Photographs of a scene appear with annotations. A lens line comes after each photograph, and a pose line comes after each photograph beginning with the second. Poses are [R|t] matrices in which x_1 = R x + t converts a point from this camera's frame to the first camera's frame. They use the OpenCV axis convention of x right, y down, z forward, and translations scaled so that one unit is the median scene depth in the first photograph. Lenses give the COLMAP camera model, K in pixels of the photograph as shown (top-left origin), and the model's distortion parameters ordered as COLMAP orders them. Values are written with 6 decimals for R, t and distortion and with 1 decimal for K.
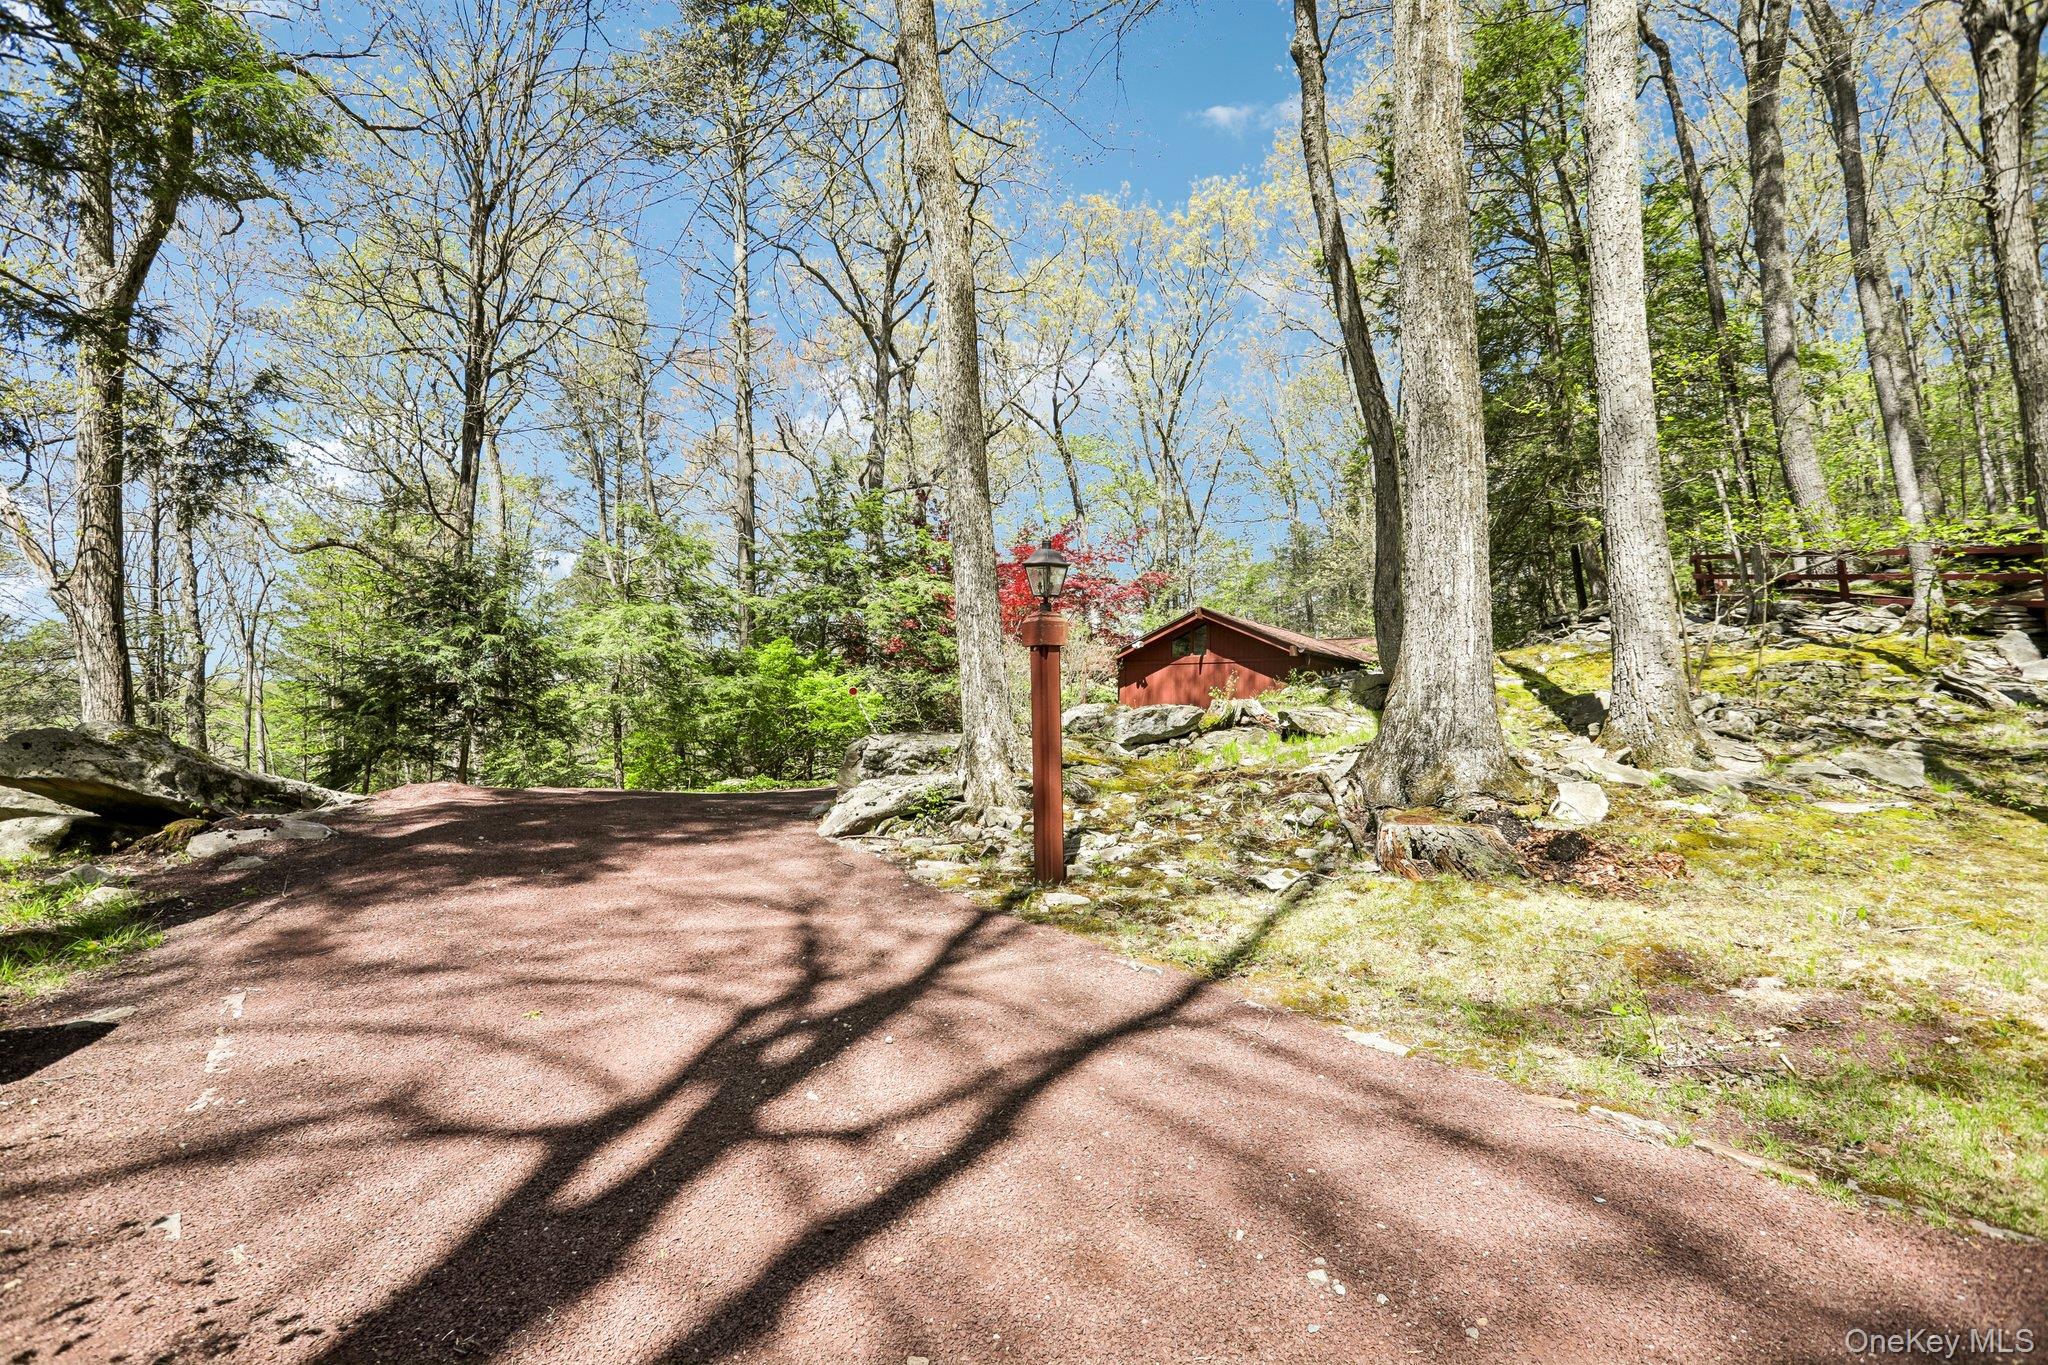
lens RADIAL K [[1007.2, 0, 1024.0], [0, 1007.2, 682.5], [0, 0, 1]] dist [0.000217, 0.000093]
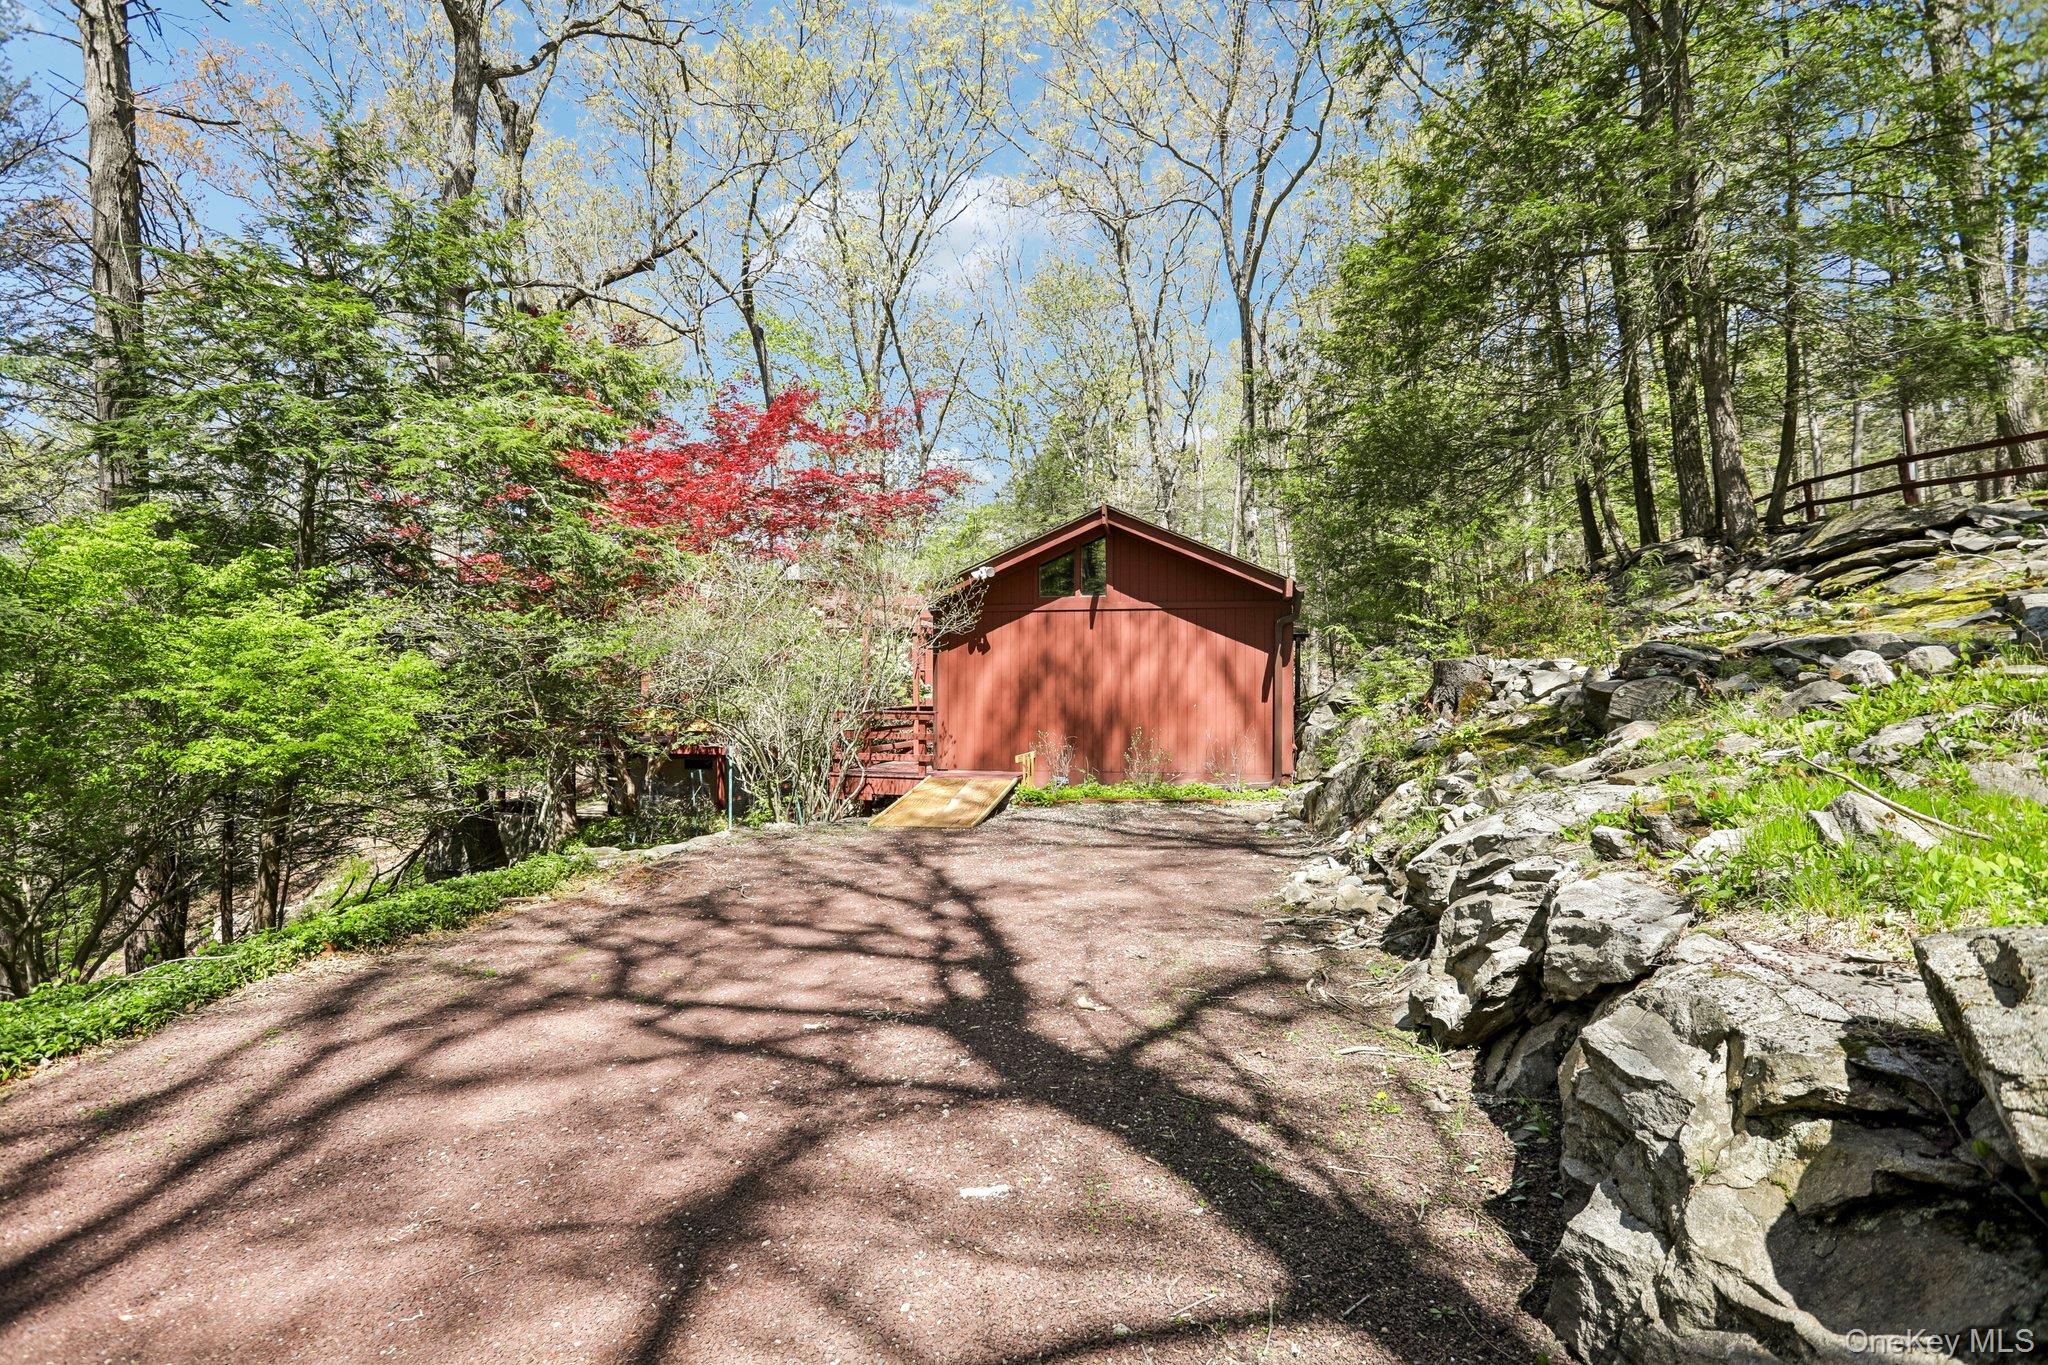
lens RADIAL K [[992.6, 0, 1025.6], [0, 992.6, 627.3], [0, 0, 1]] dist [0.000370, 0.000216]
pose [[0.935280, 0.019147, 0.353391, -0.053941], [-0.015161, 0.999786, -0.014044, -0.000924], [-0.353585, 0.007778, 0.935370, 0.490688]]
